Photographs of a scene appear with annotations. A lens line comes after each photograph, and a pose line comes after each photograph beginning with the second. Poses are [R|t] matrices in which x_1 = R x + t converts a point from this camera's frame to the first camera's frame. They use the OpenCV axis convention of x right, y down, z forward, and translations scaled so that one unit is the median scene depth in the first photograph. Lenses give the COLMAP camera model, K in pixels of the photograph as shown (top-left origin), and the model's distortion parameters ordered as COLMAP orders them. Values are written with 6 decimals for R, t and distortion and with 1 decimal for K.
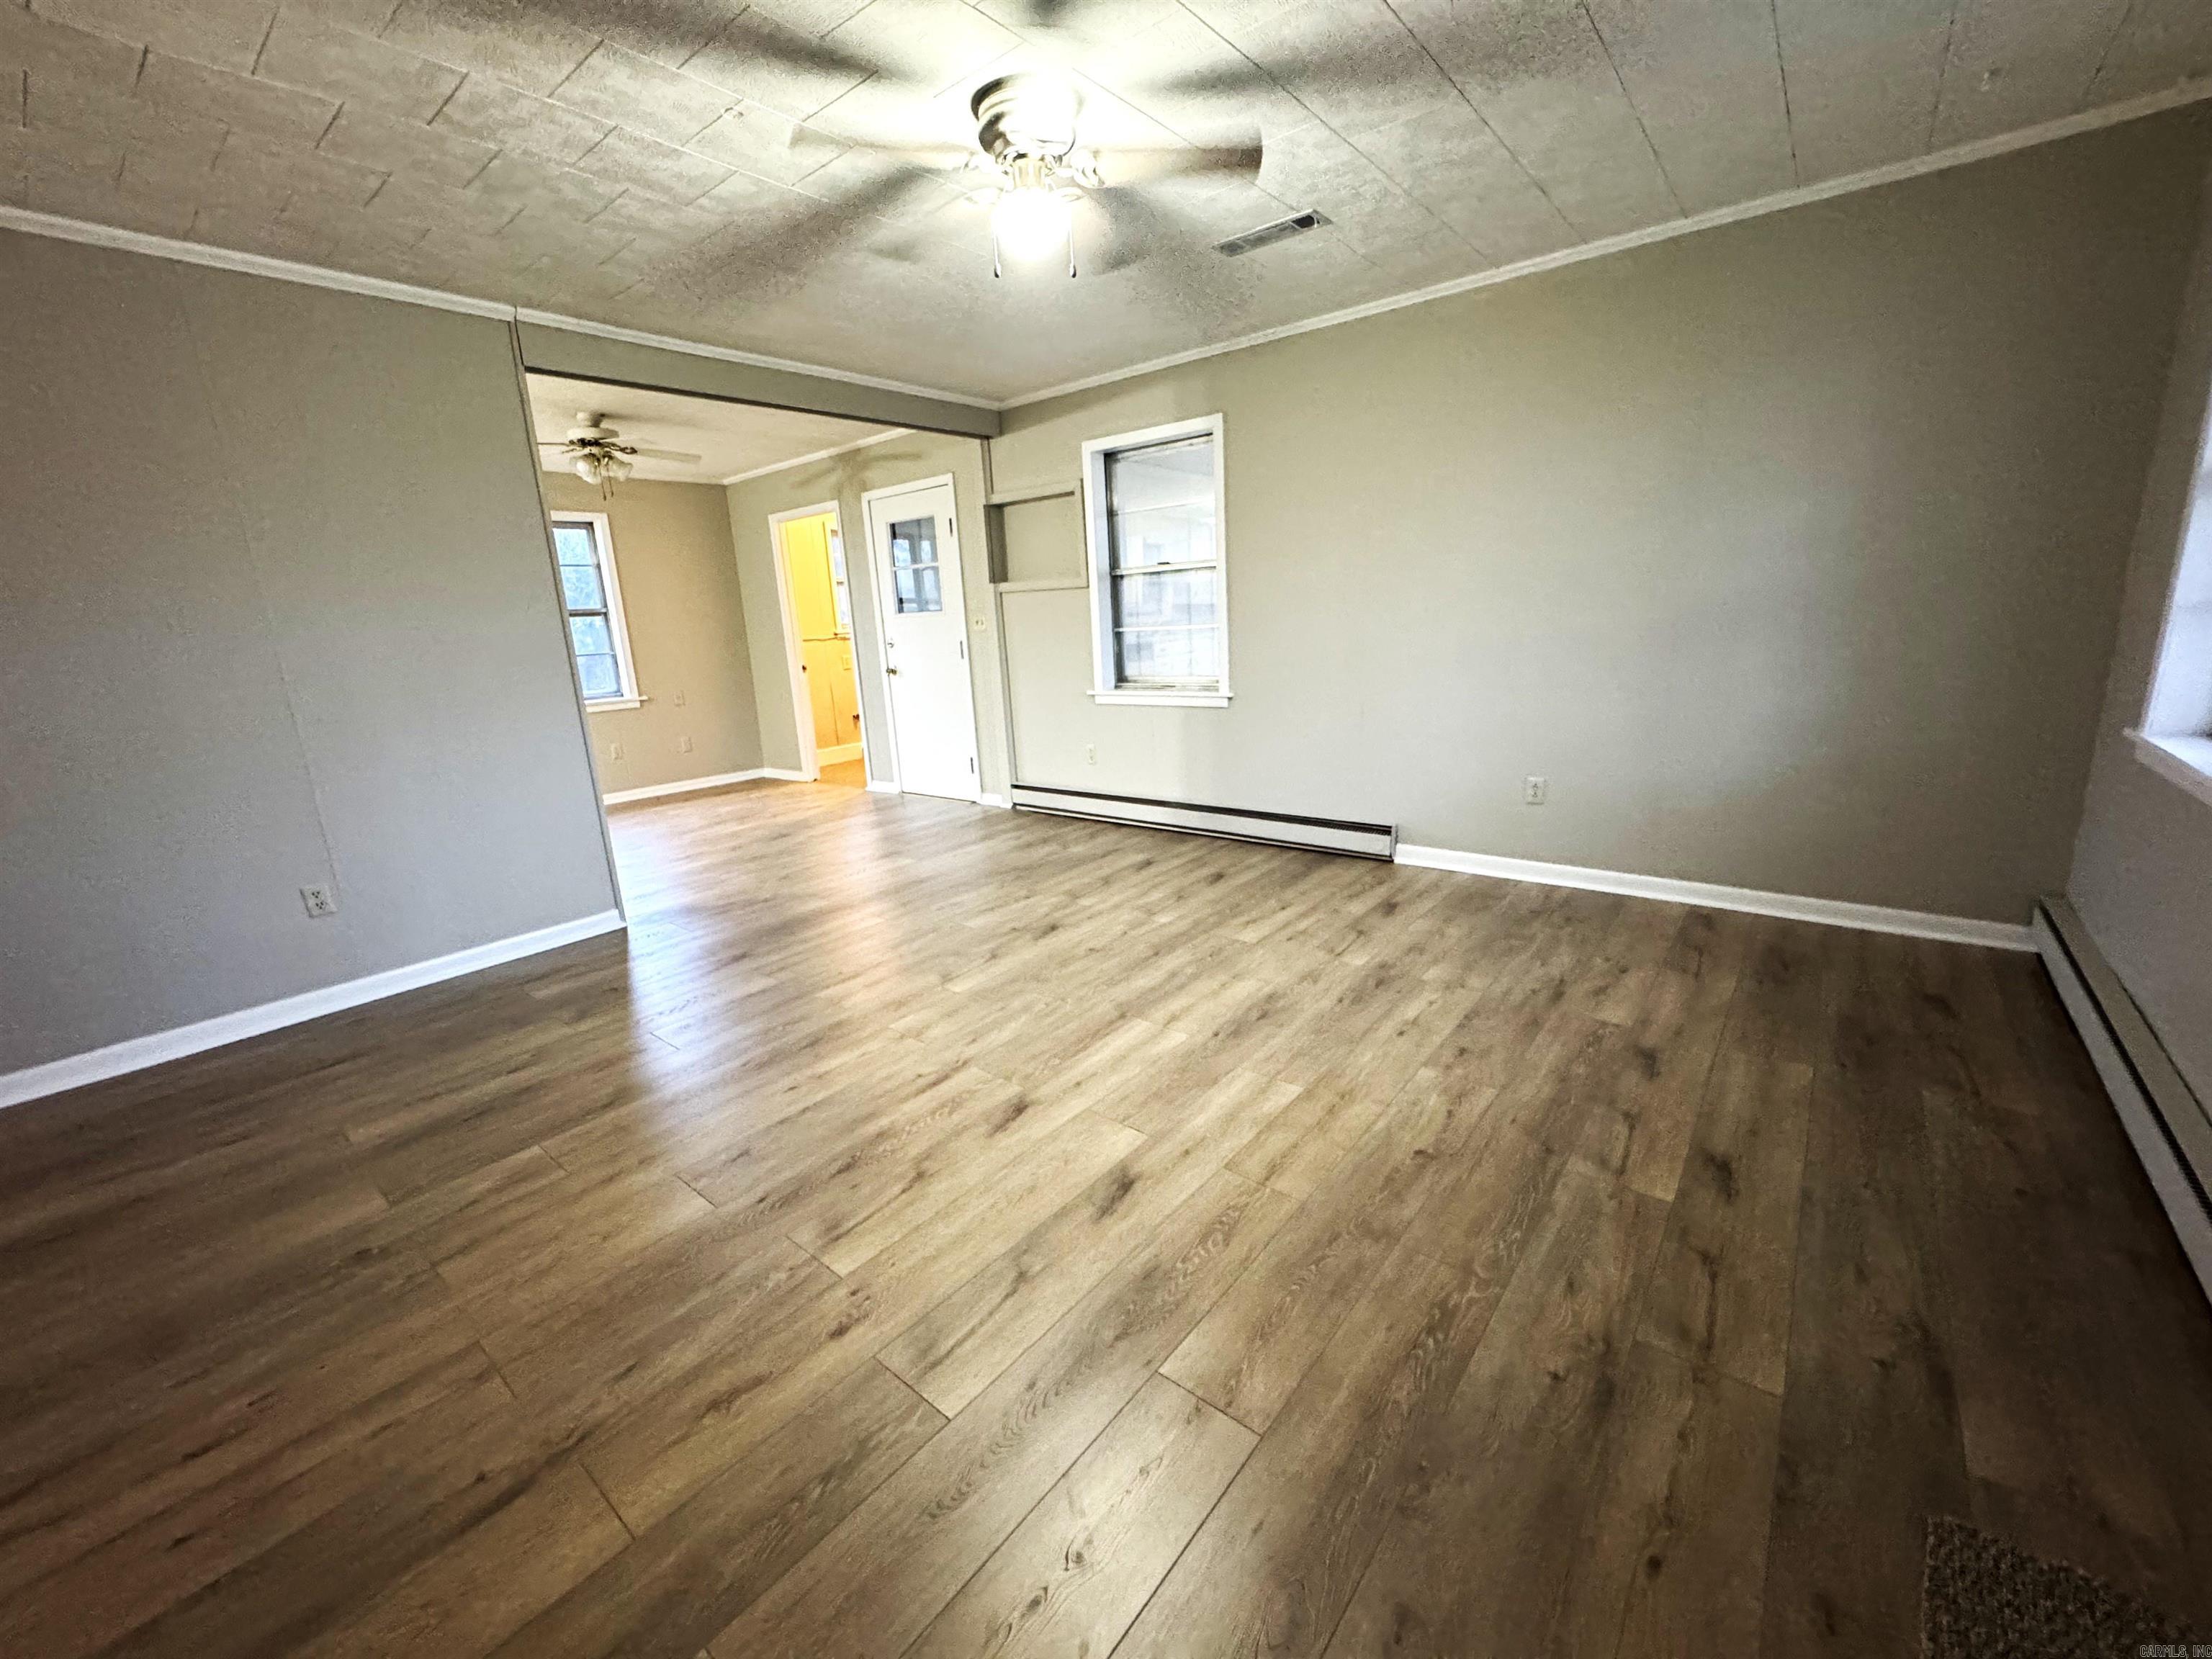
lens RADIAL K [[881.0, 0, 1100.8], [0, 881.0, 825.9], [0, 0, 1]] dist [-0.001866, 0.000059]
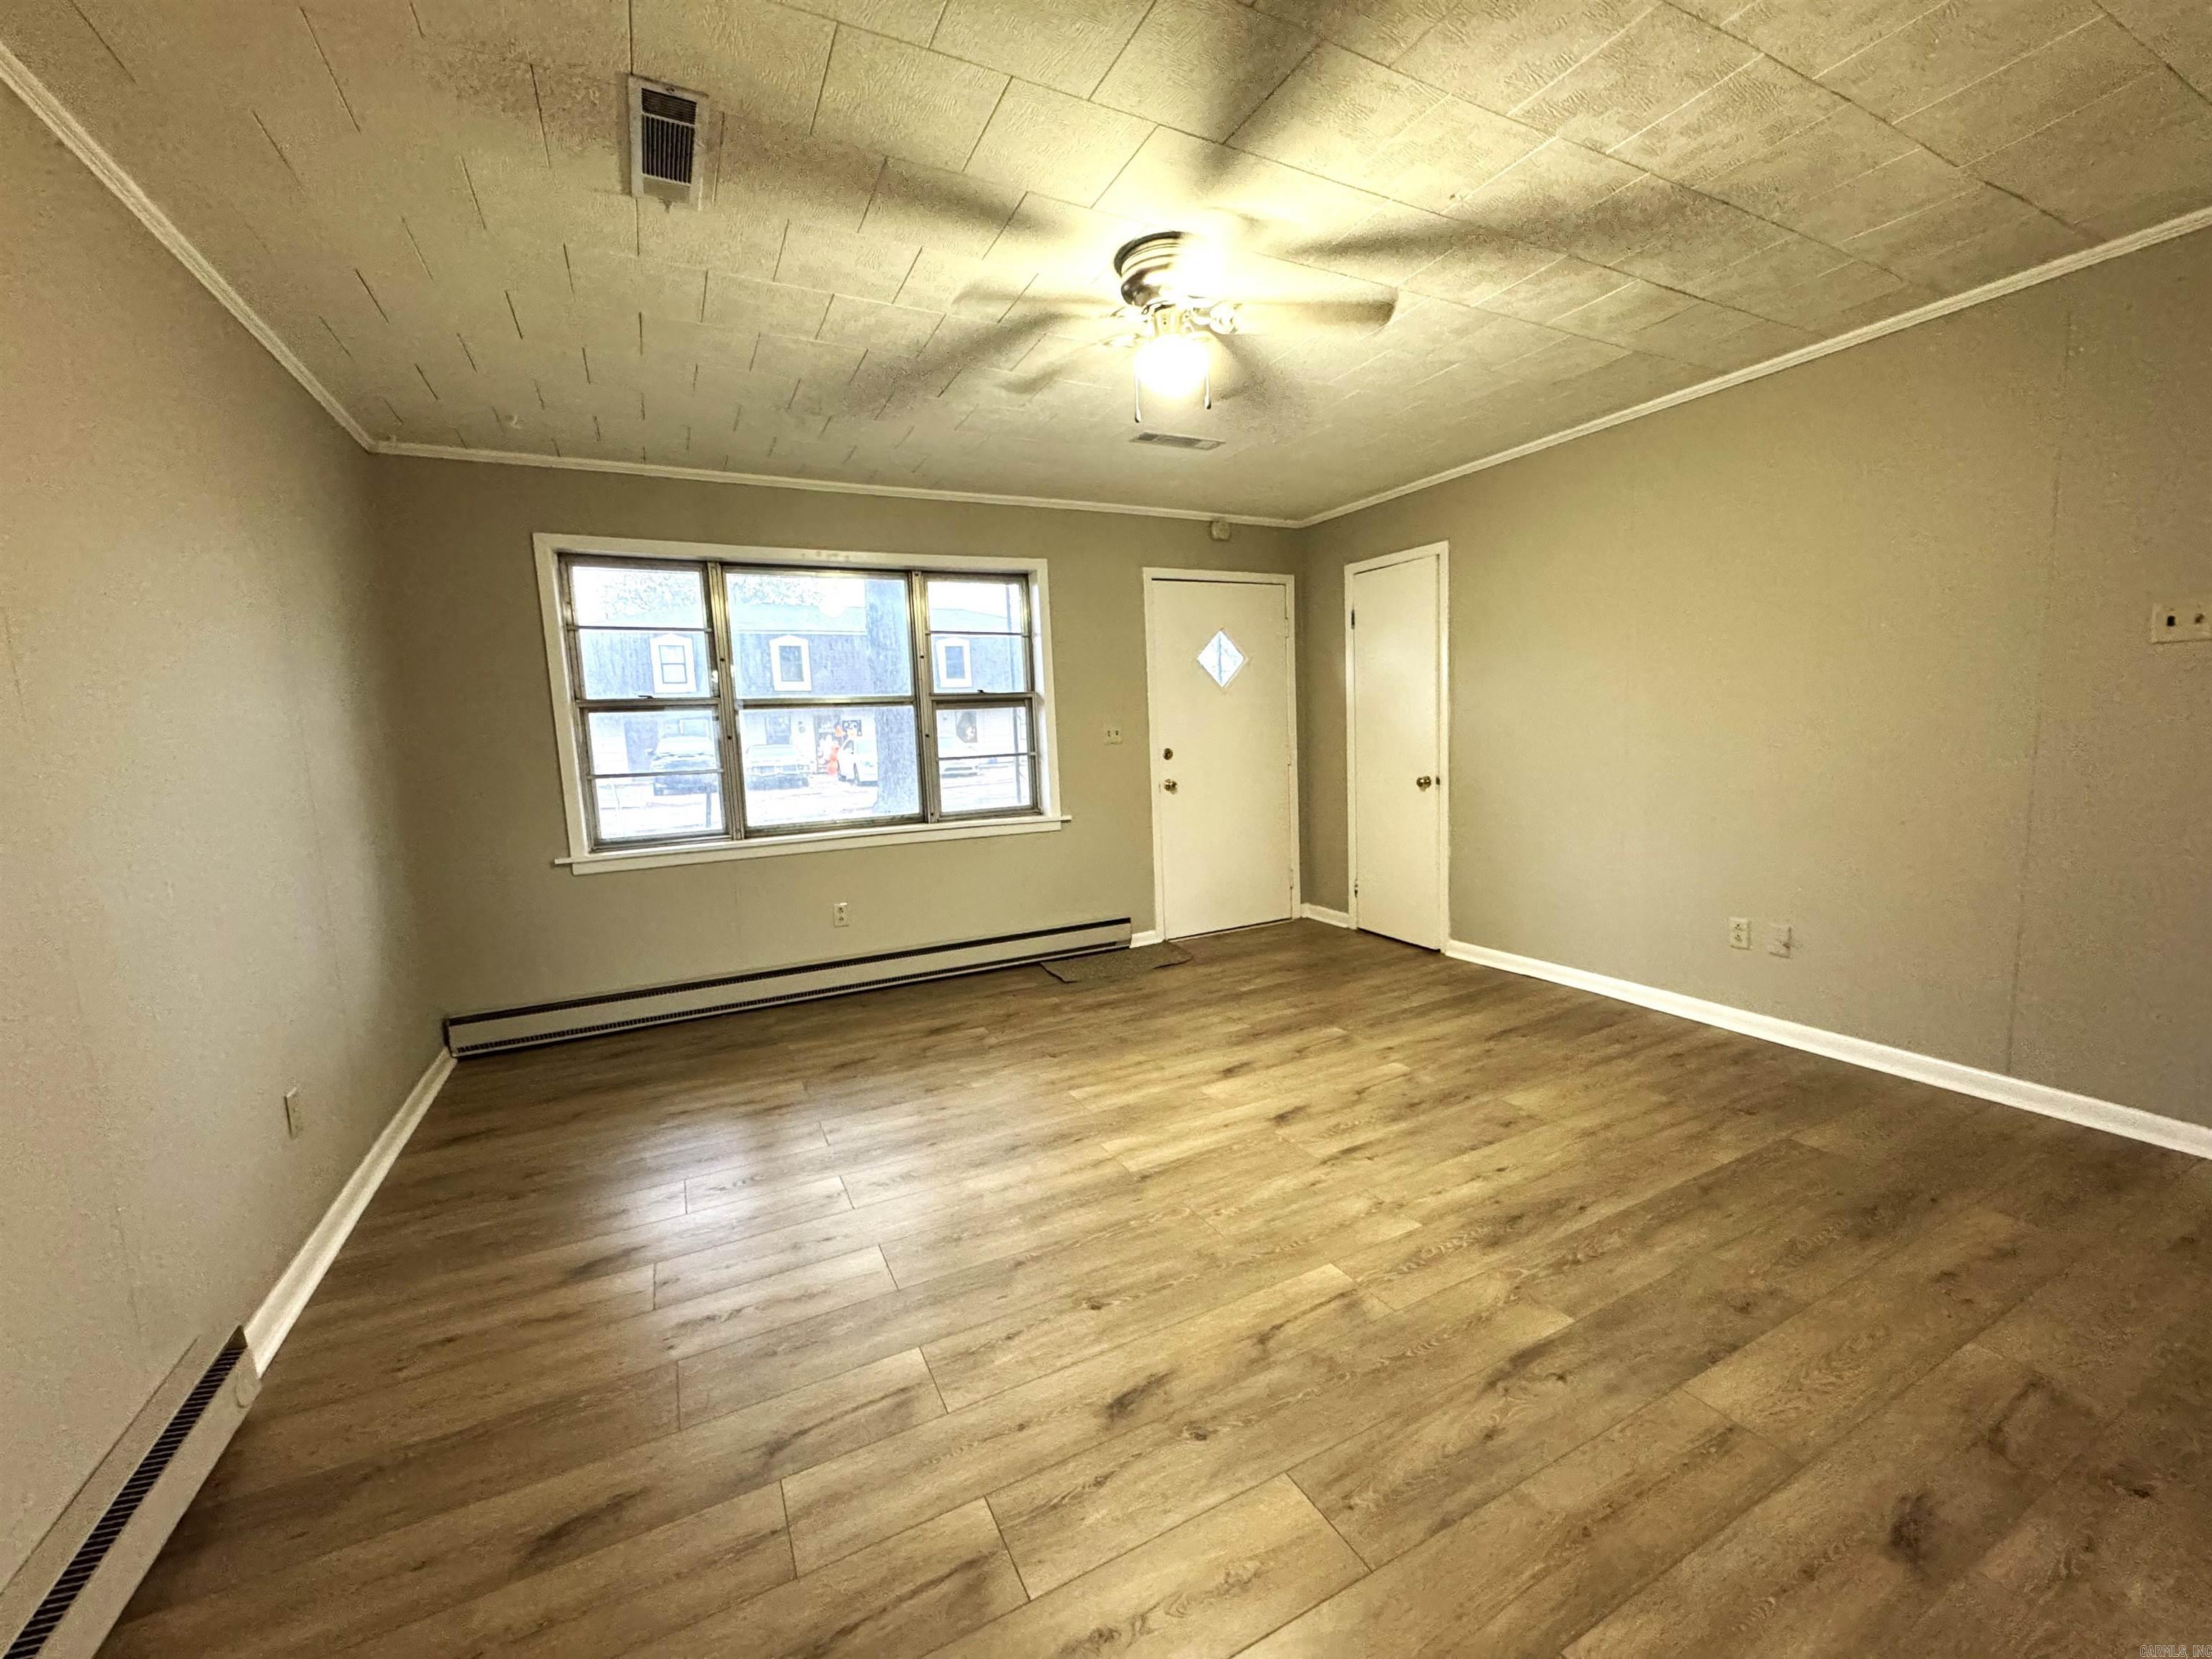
lens RADIAL K [[881.0, 0, 1100.8], [0, 881.0, 825.9], [0, 0, 1]] dist [-0.001866, 0.000059]
pose [[-0.911708, 0.039828, 0.408904, -0.370890], [0.179179, 0.934192, 0.308513, -0.474057], [-0.369707, 0.354541, -0.858847, 1.945681]]
